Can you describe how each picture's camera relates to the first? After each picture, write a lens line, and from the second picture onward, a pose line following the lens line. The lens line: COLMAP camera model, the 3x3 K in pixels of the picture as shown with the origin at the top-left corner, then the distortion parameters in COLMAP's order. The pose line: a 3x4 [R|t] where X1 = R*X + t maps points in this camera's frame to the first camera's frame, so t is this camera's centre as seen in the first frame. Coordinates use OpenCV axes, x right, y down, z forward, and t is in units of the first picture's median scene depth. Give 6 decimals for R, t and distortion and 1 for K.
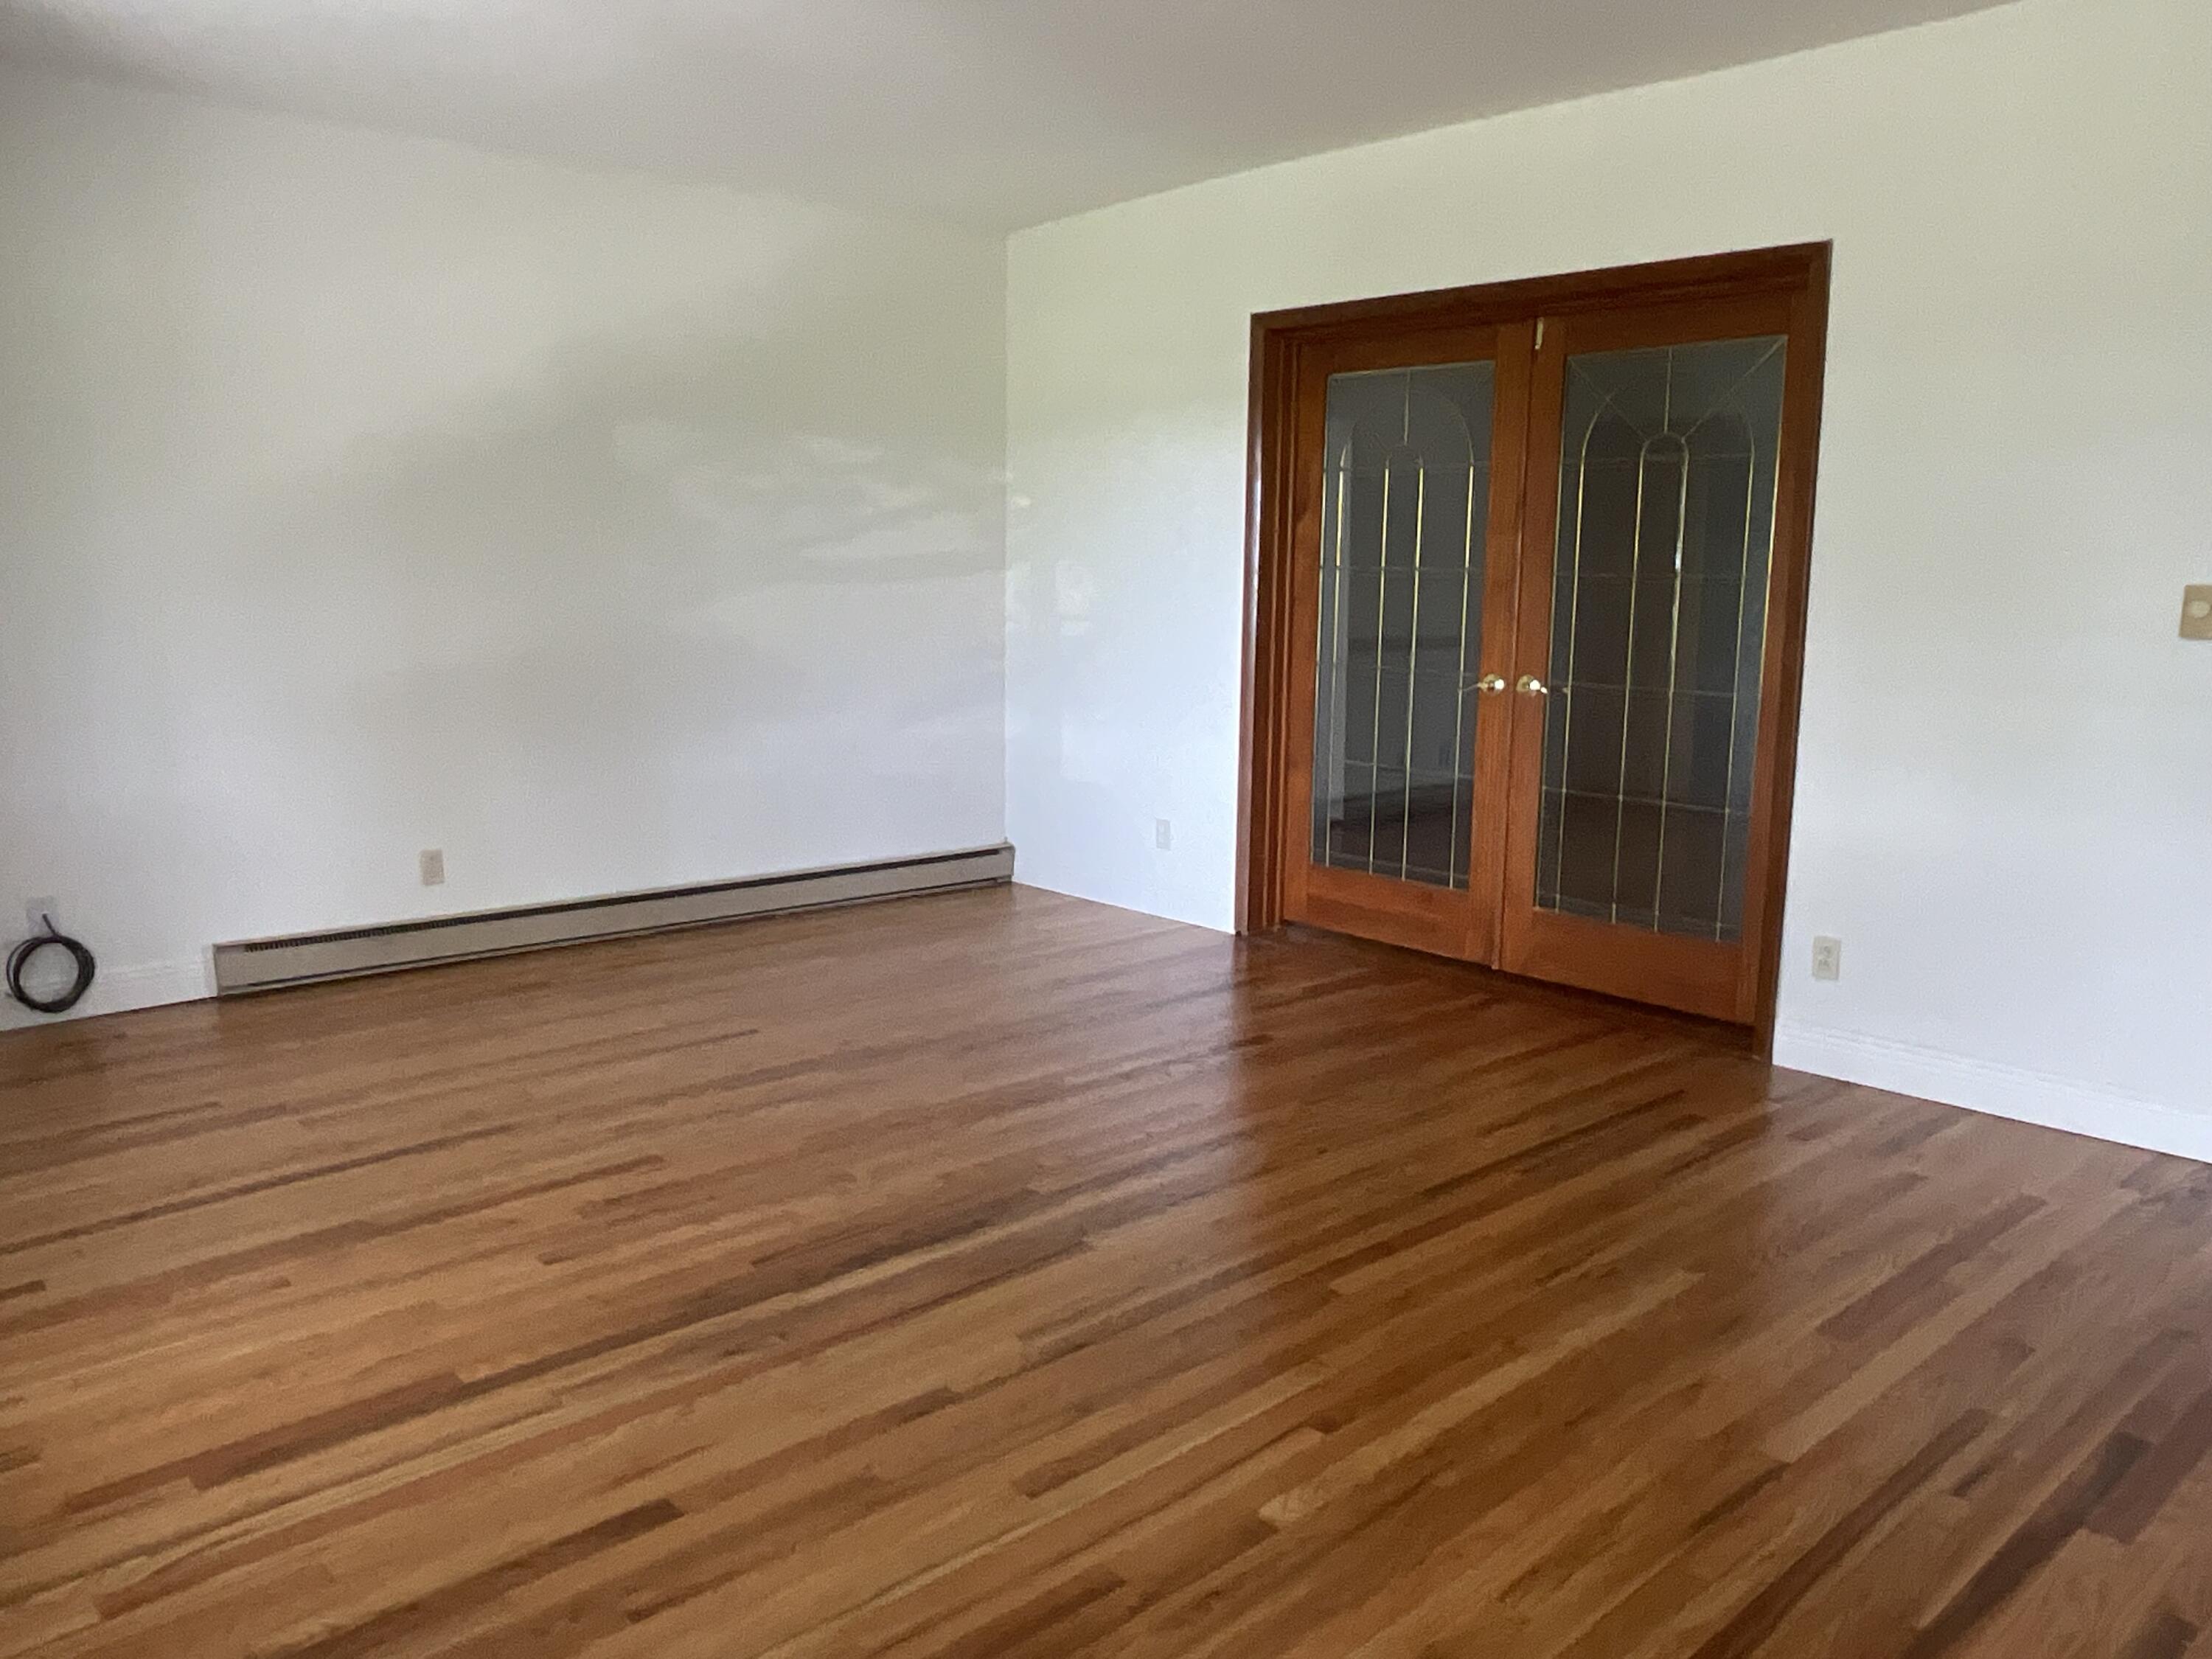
lens RADIAL K [[1612.6, 0, 1106.0], [0, 1612.6, 829.5], [0, 0, 1]] dist [0.005167, 0.000744]
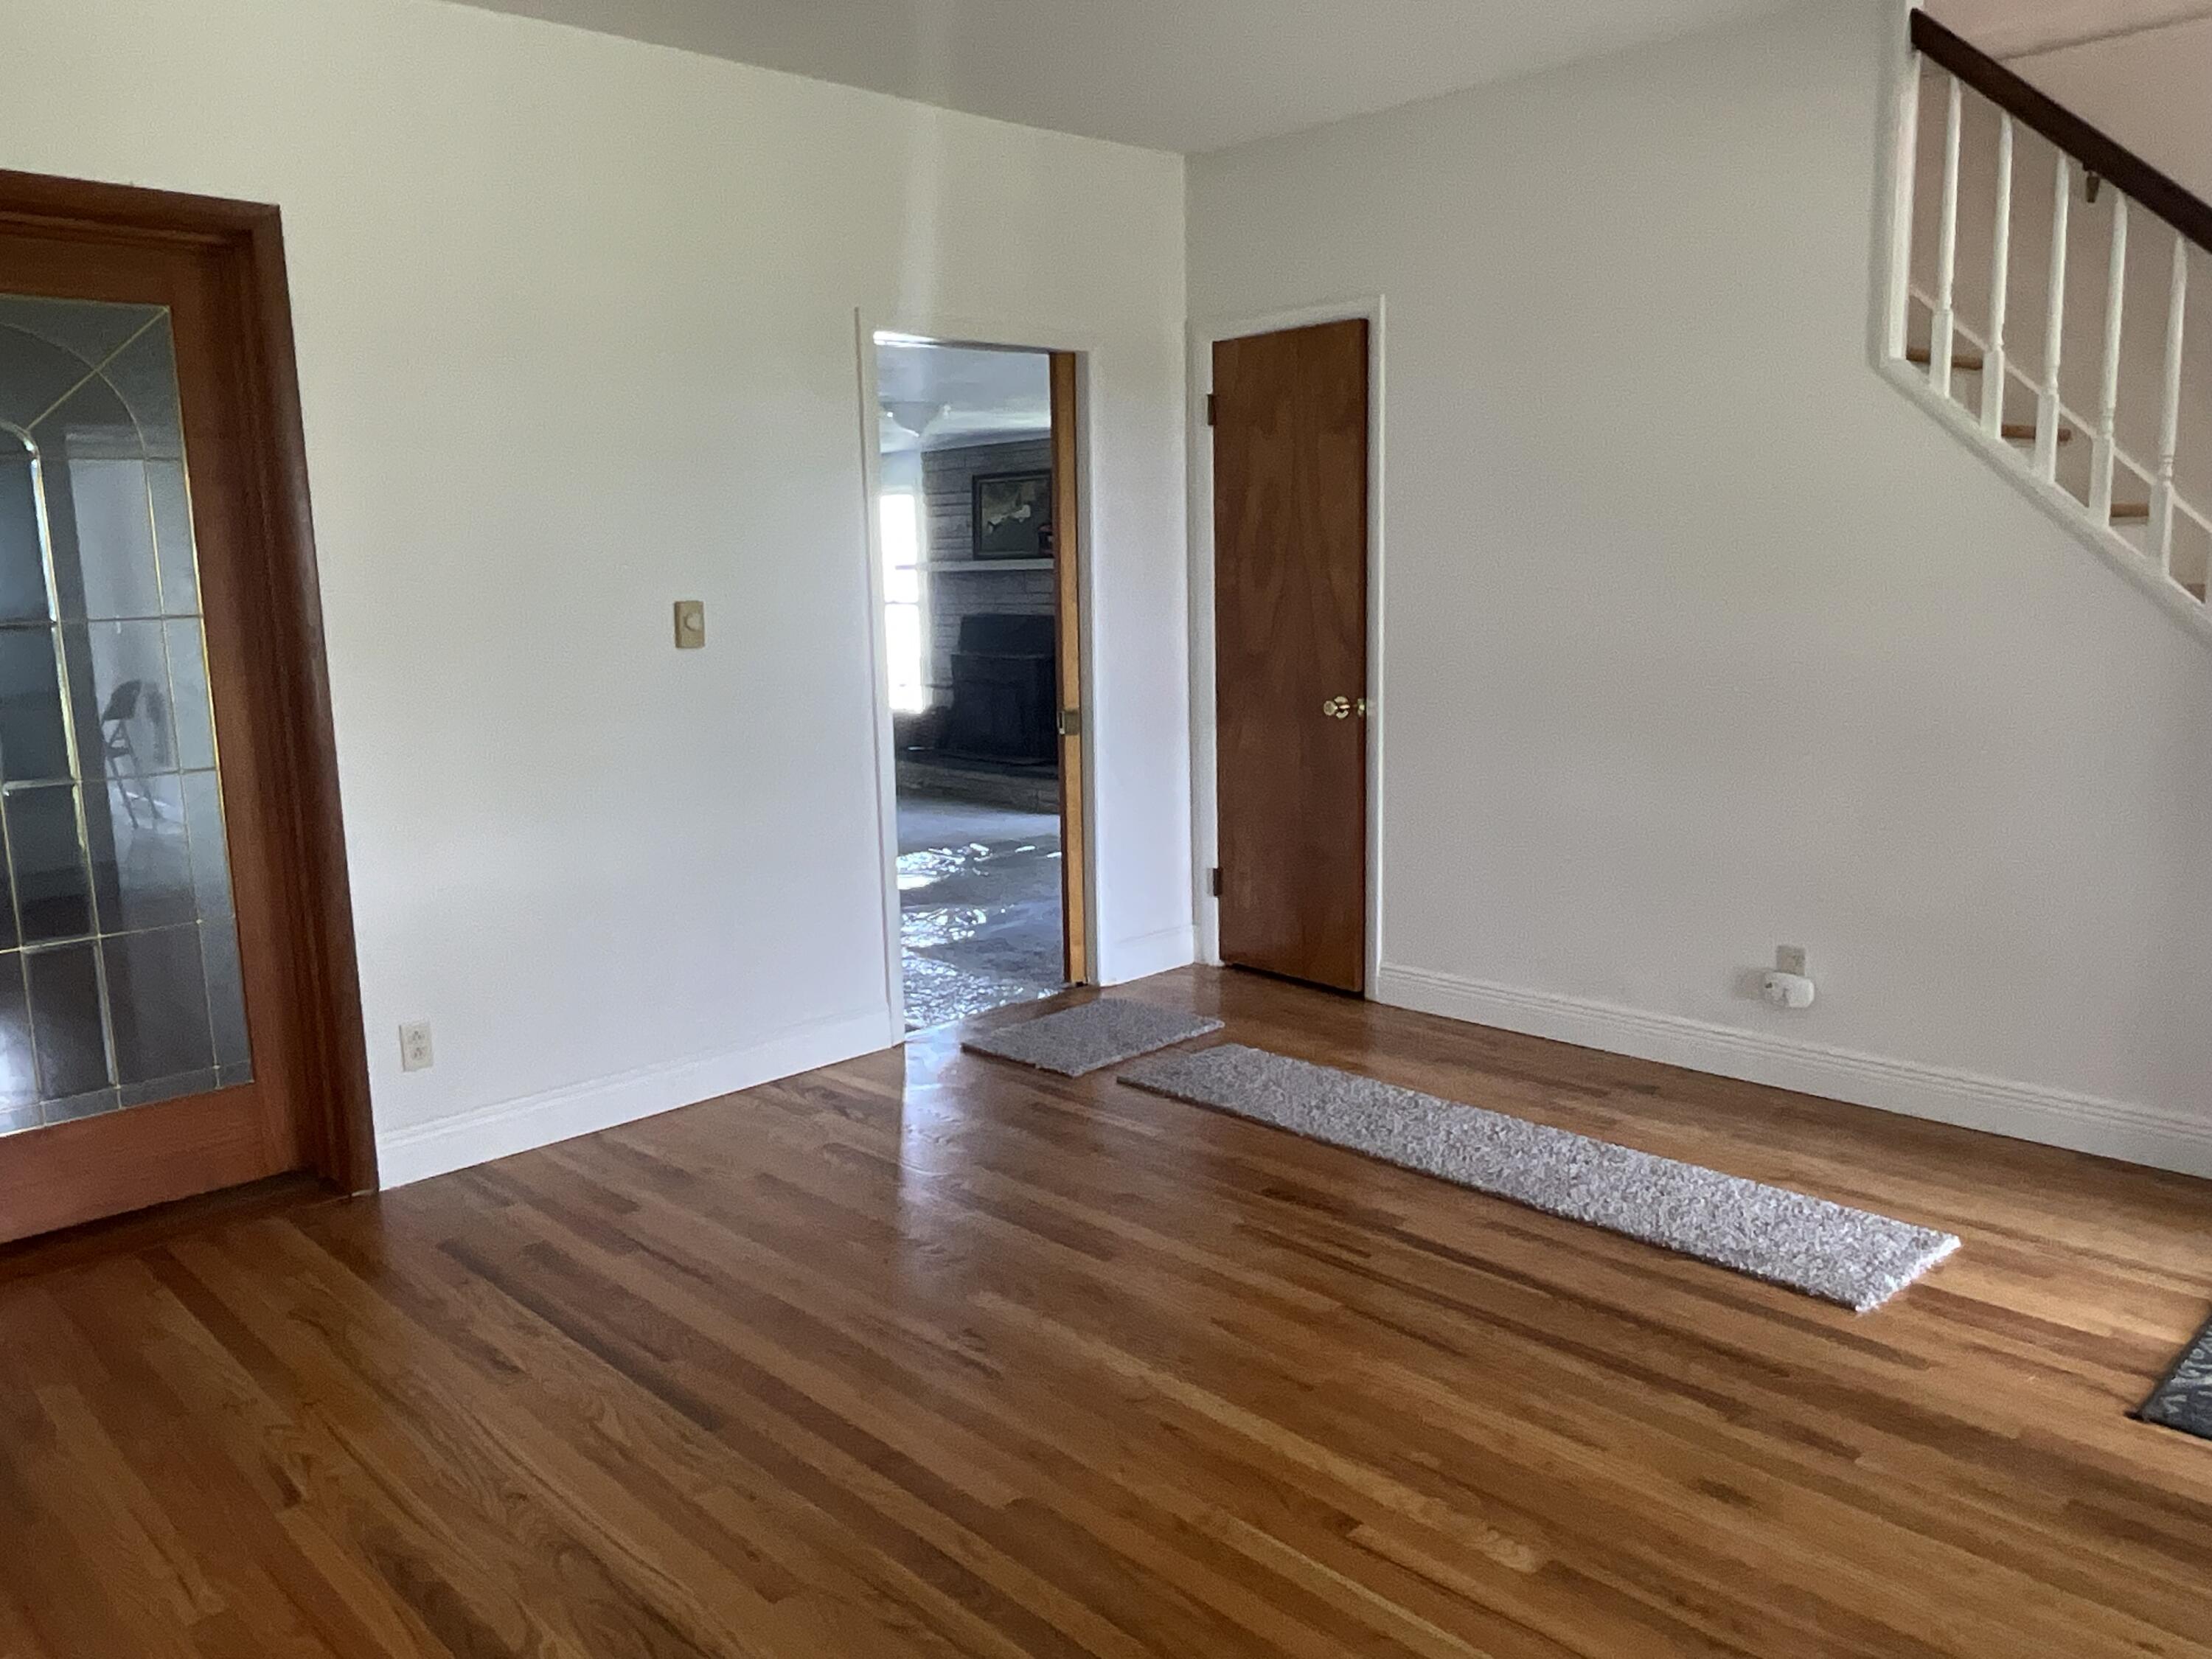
lens RADIAL K [[1612.6, 0, 1106.0], [0, 1612.6, 829.5], [0, 0, 1]] dist [0.005167, 0.000744]
pose [[-0.024888, -0.165493, 0.985897, -0.509312], [0.183045, 0.968775, 0.167240, -0.139977], [-0.982790, 0.184625, 0.006182, 0.762805]]
